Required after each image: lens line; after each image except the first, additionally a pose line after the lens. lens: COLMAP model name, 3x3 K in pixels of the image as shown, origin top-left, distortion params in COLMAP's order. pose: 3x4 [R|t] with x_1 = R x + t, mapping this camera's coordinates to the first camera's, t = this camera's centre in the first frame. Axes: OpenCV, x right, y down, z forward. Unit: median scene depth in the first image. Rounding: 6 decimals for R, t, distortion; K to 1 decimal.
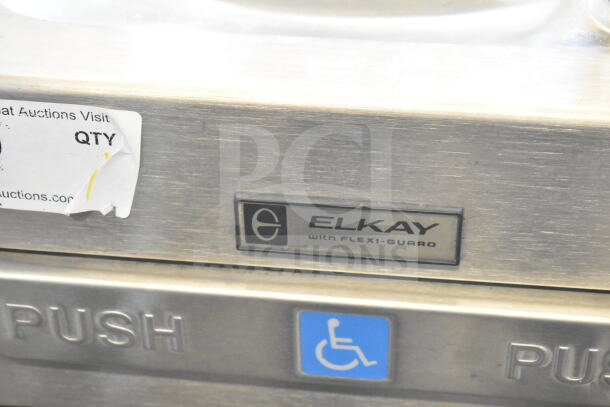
lens RADIAL K [[1379.4, 0, 305.1], [0, 1379.4, 203.9], [0, 0, 1]] dist [-0.031373, 0.000000]
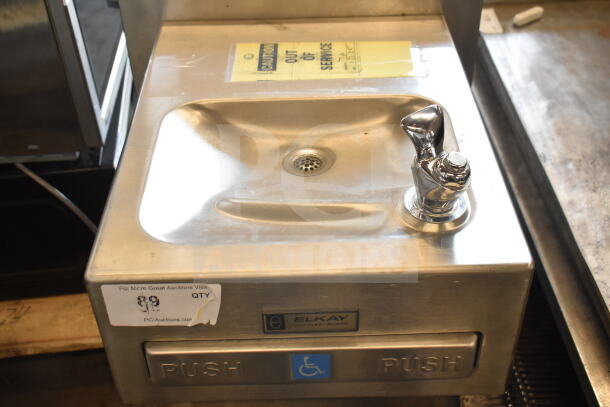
lens RADIAL K [[753.0, 0, 308.5], [0, 753.0, 203.7], [0, 0, 1]] dist [-0.018563, 0.000000]
pose [[0.990087, -0.092385, 0.105794, -0.090253], [0.093282, 0.995633, -0.003551, -0.177363], [-0.105004, 0.013384, 0.994382, -0.285907]]
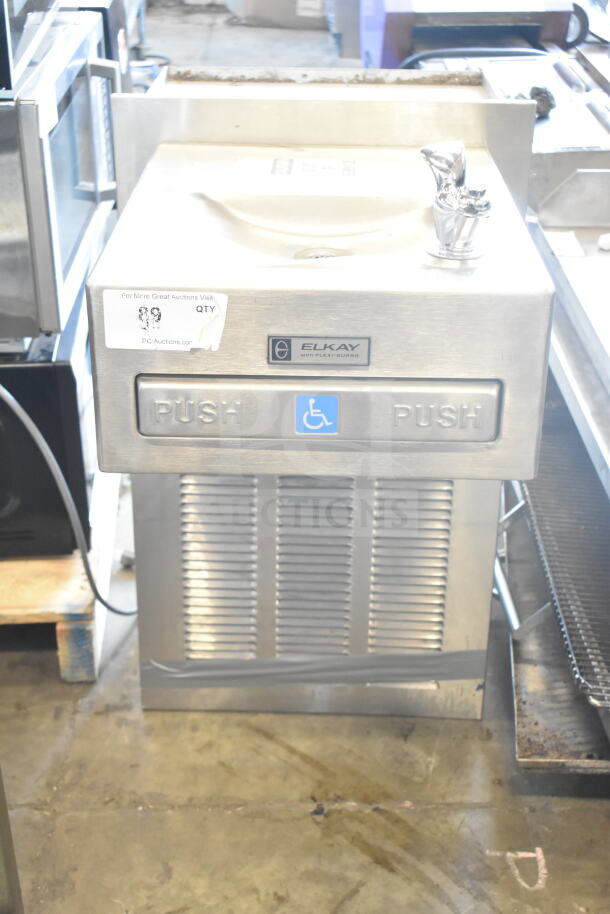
lens RADIAL K [[1266.9, 0, 300.0], [0, 1266.9, 458.7], [0, 0, 1]] dist [-0.004098, 0.000000]
pose [[0.994480, -0.020856, 0.102830, -0.211774], [0.042866, 0.975283, -0.216760, 0.627263], [-0.095768, 0.219971, 0.970794, -0.933492]]
